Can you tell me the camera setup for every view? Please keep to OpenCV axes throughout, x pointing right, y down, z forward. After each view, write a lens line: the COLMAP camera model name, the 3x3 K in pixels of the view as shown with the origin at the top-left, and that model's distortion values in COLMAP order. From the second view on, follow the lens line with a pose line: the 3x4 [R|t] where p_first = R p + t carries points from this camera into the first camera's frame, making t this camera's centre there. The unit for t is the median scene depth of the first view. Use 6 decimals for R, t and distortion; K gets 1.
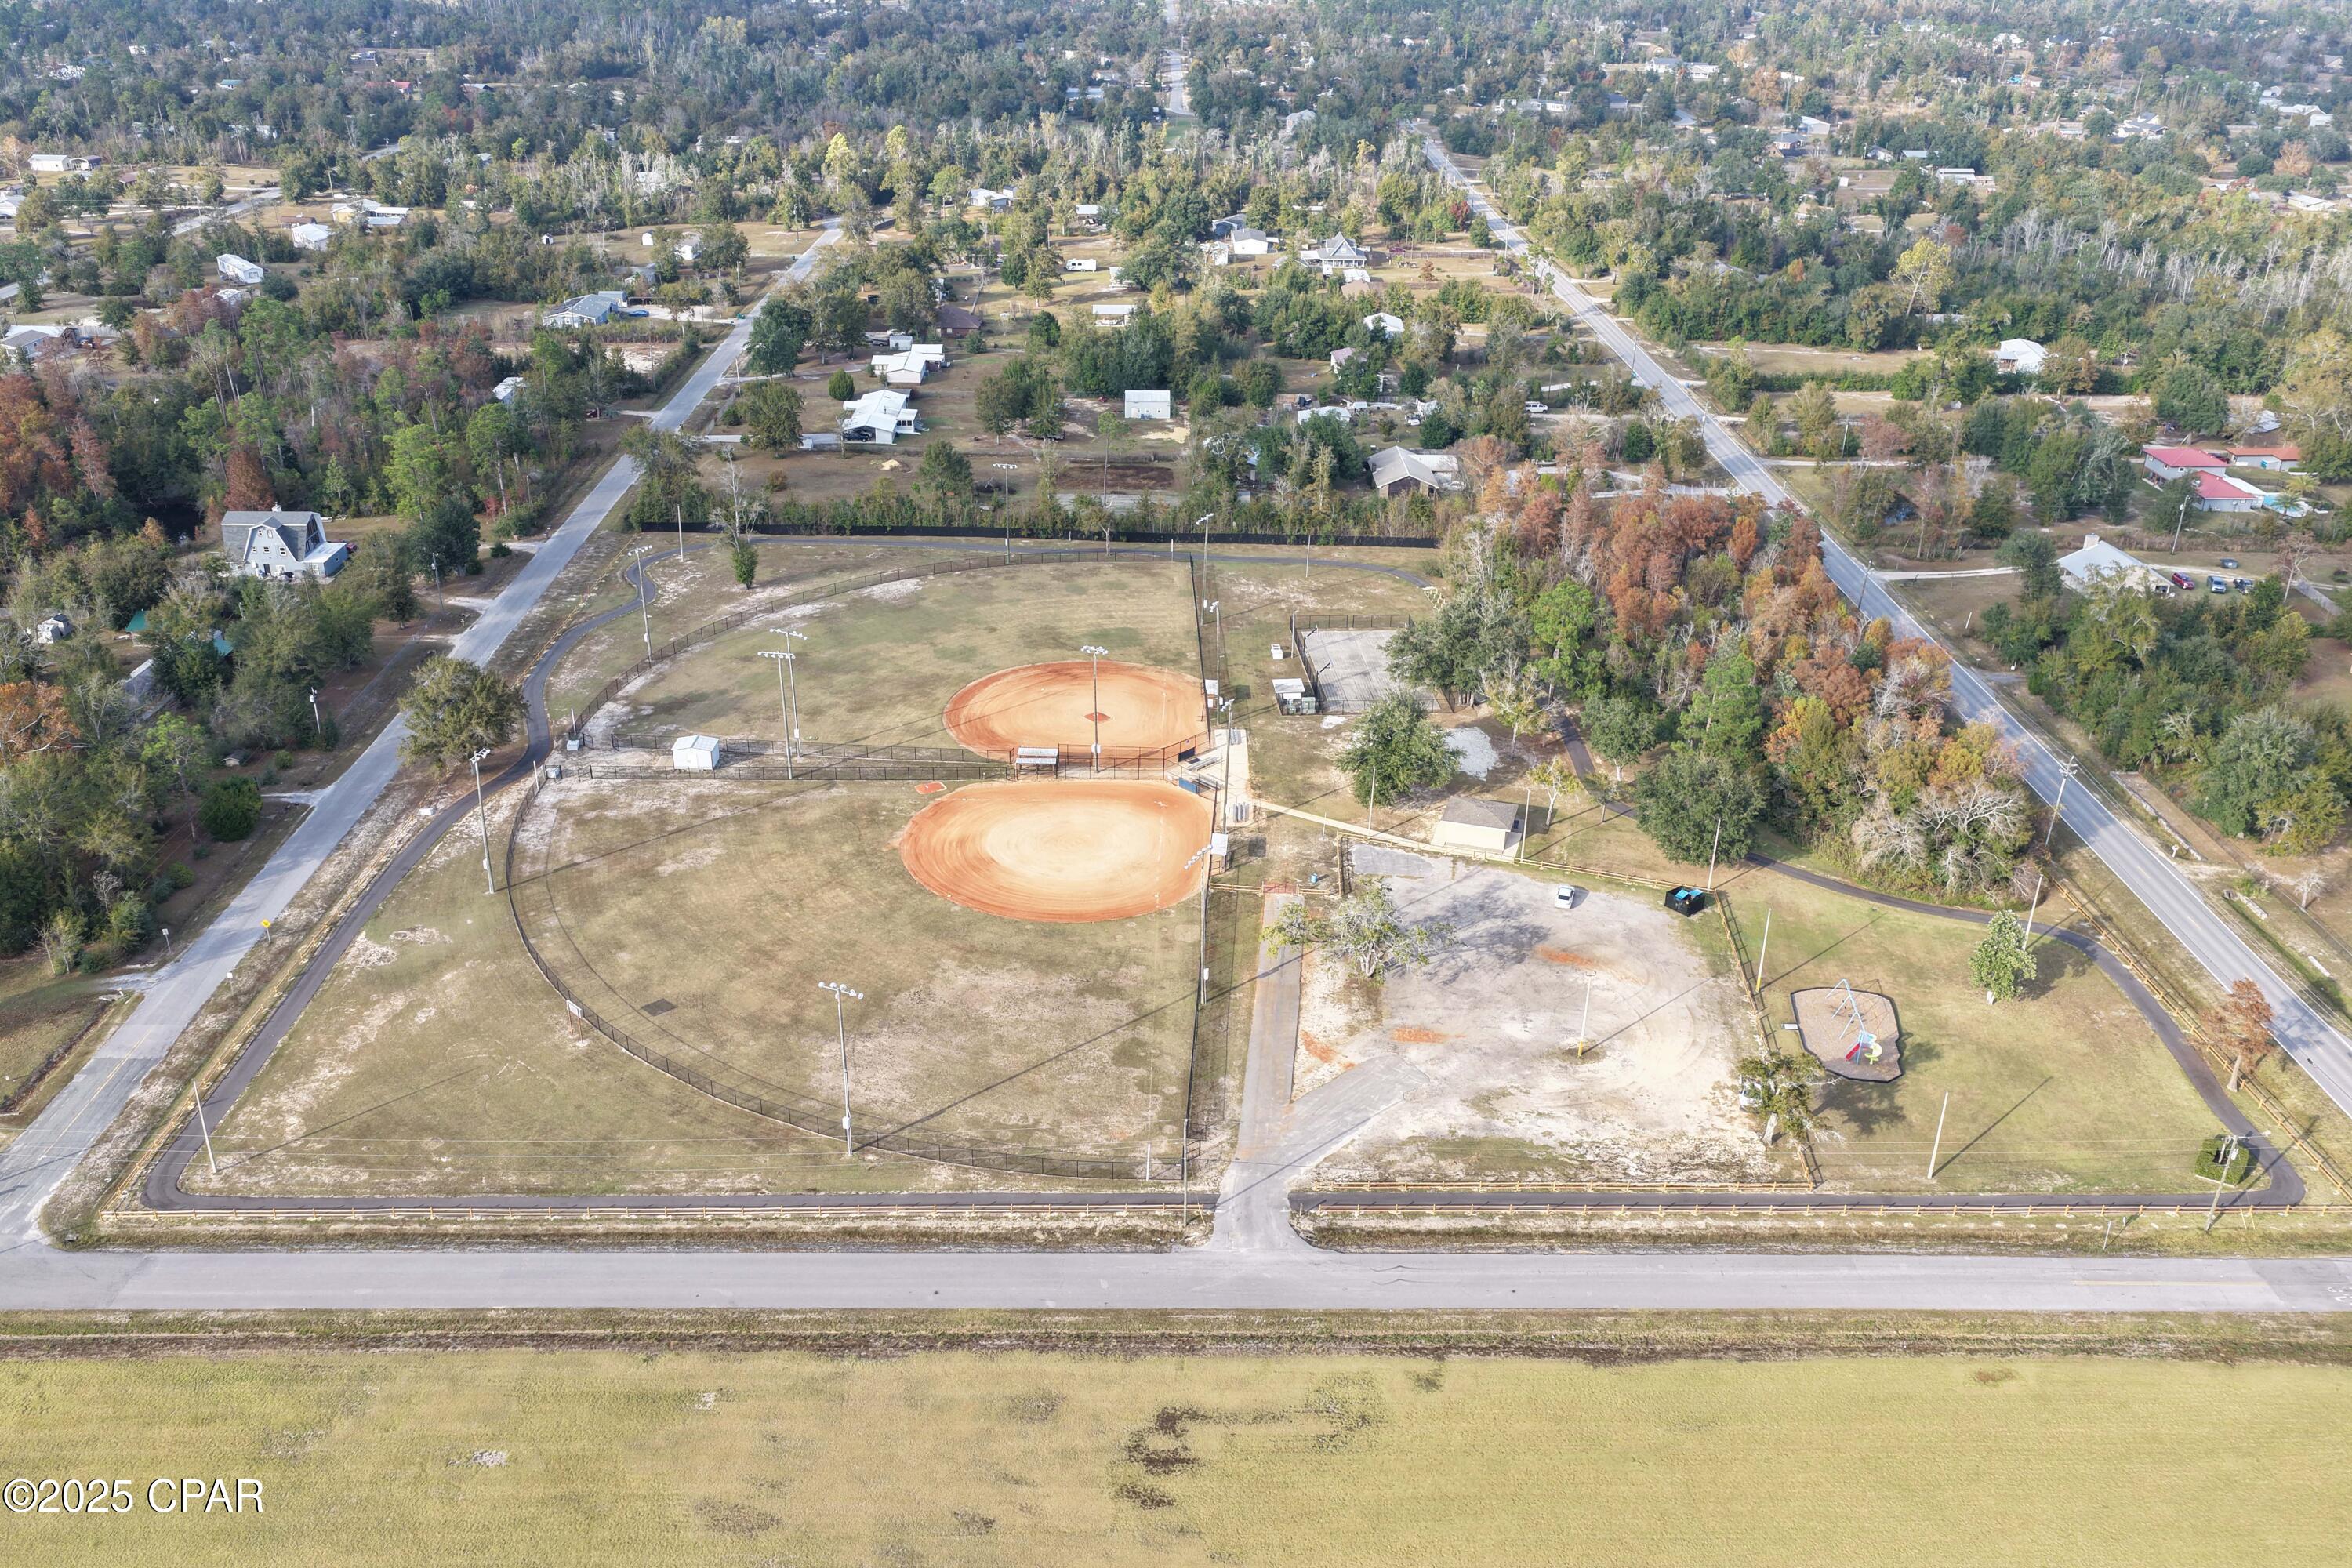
lens RADIAL K [[1895.9, 0, 1176.0], [0, 1895.9, 784.1], [0, 0, 1]] dist [-0.006938, 0.004674]
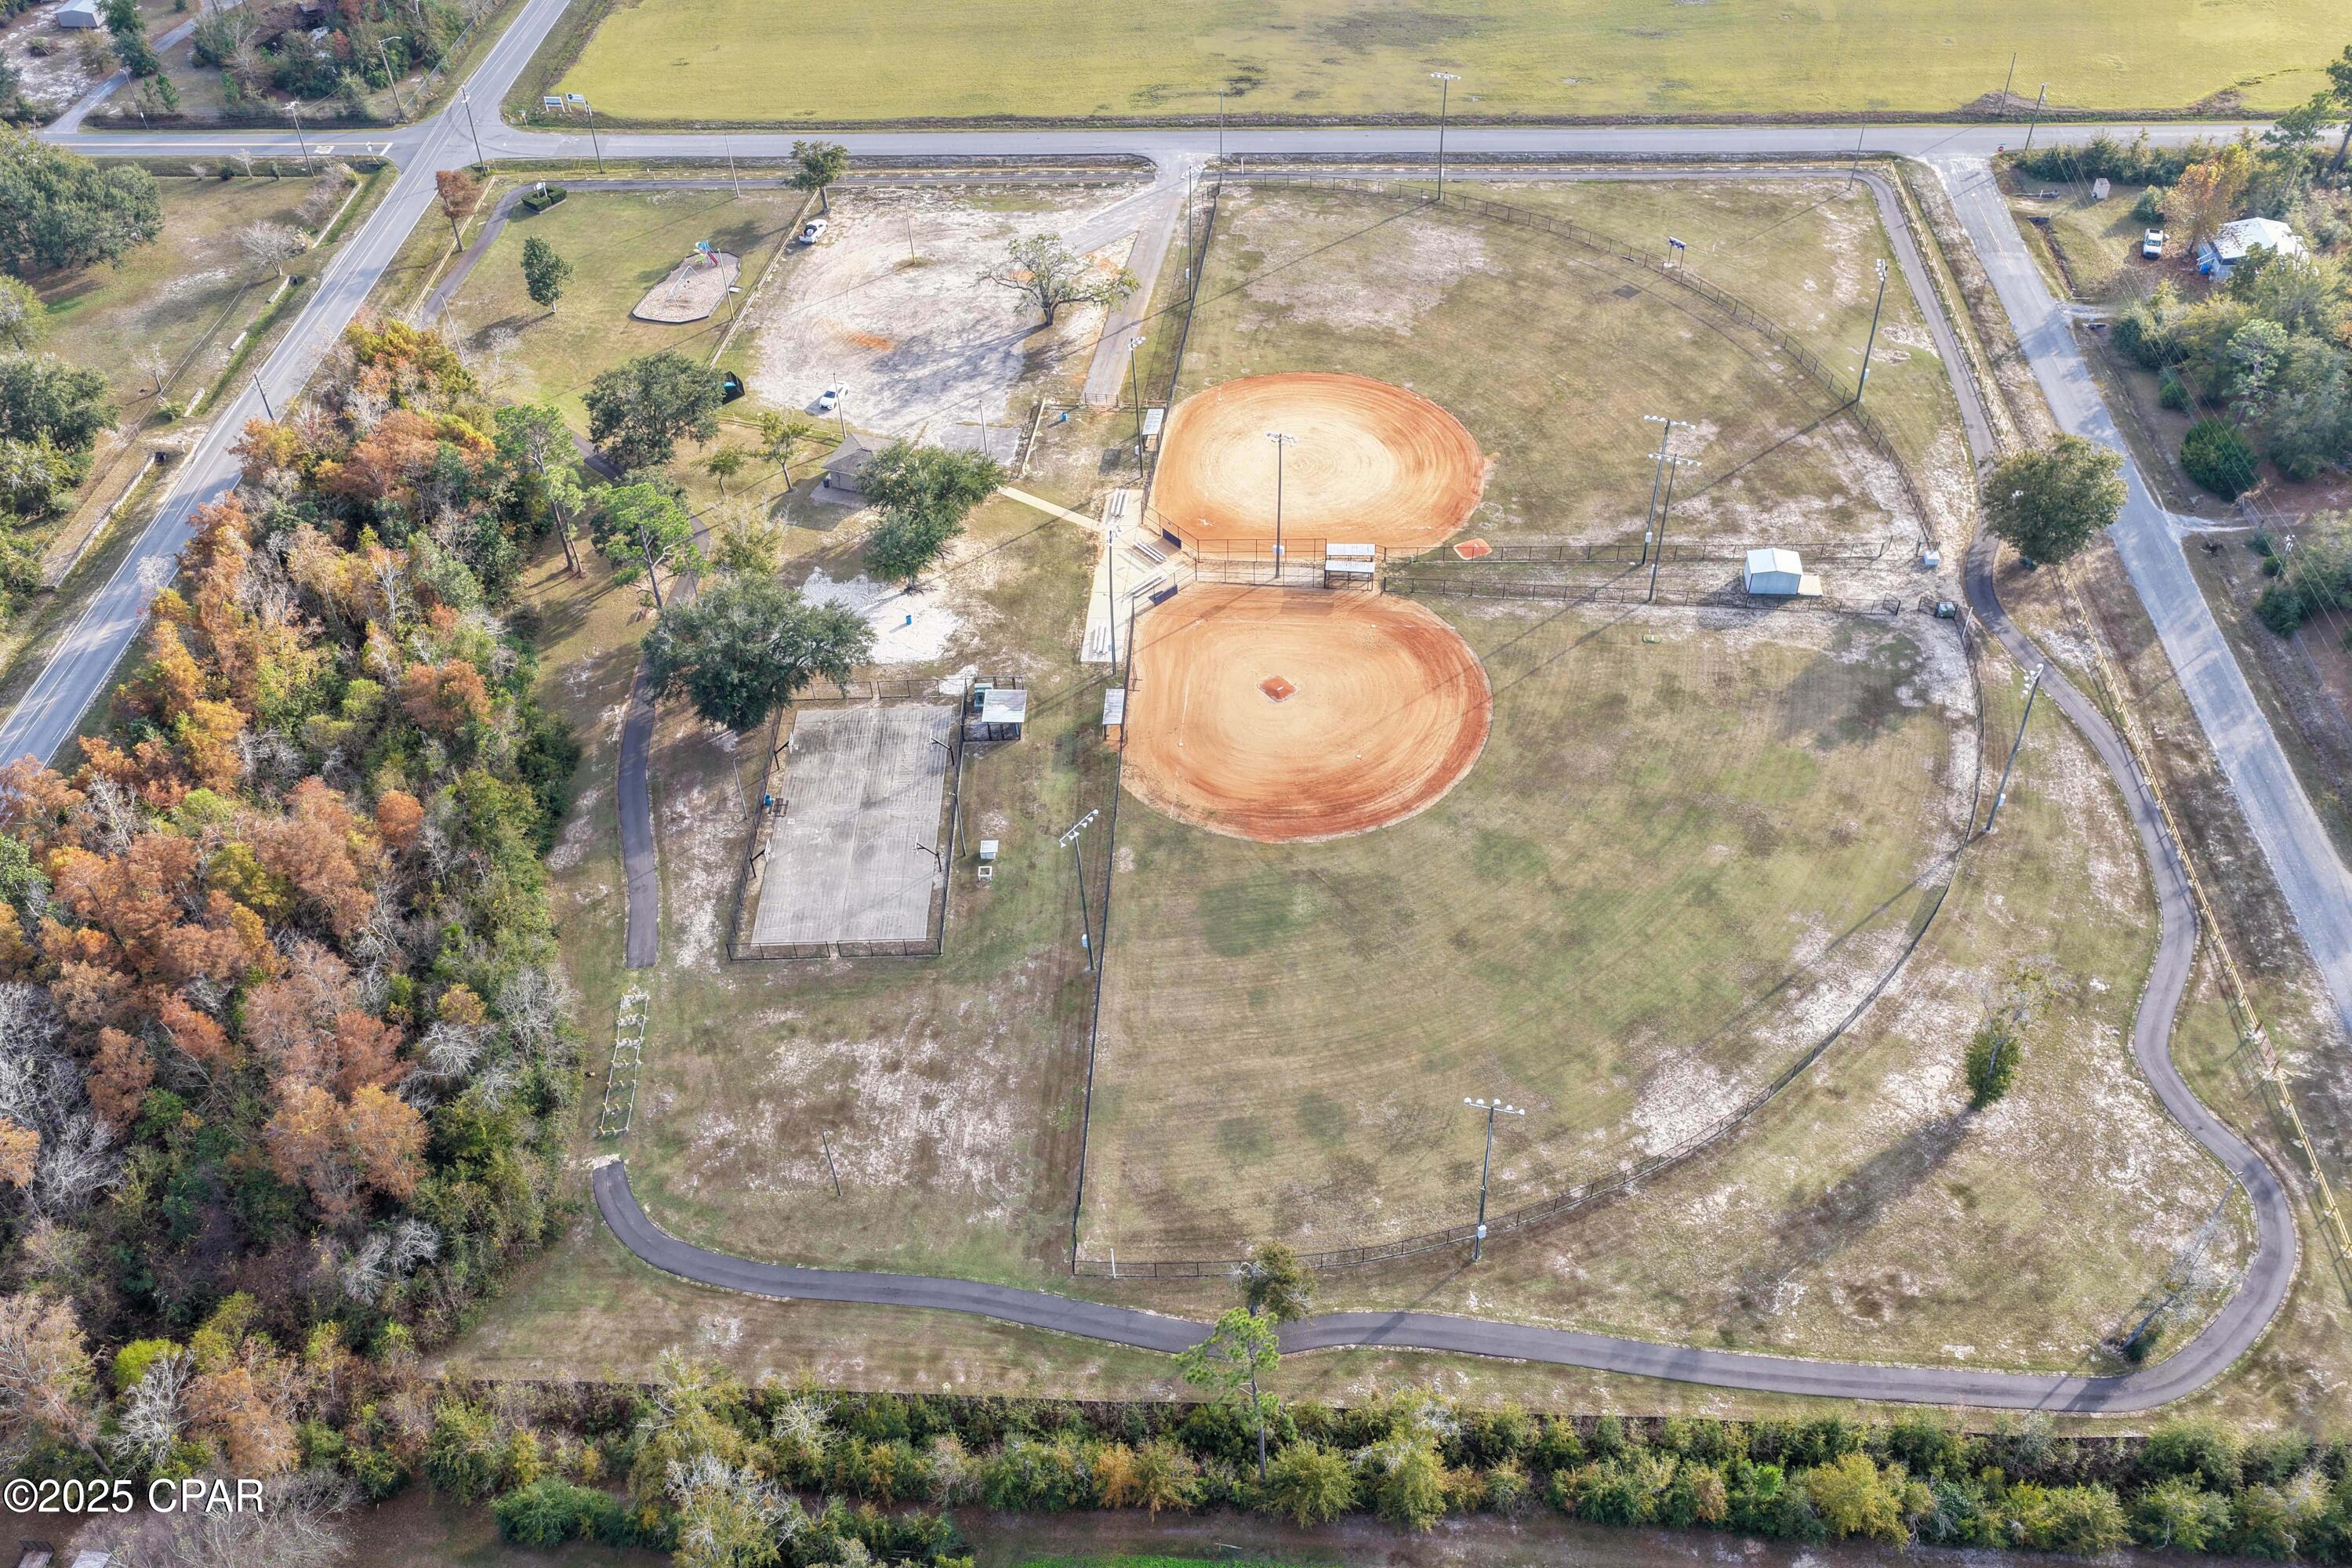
lens RADIAL K [[1895.9, 0, 1175.4], [0, 1895.9, 783.8], [0, 0, 1]] dist [-0.006938, 0.004674]
pose [[-0.997281, -0.041279, 0.061049, -0.060763], [0.044168, 0.328331, 0.943530, -0.895880], [-0.058992, 0.943660, -0.325615, 1.603483]]
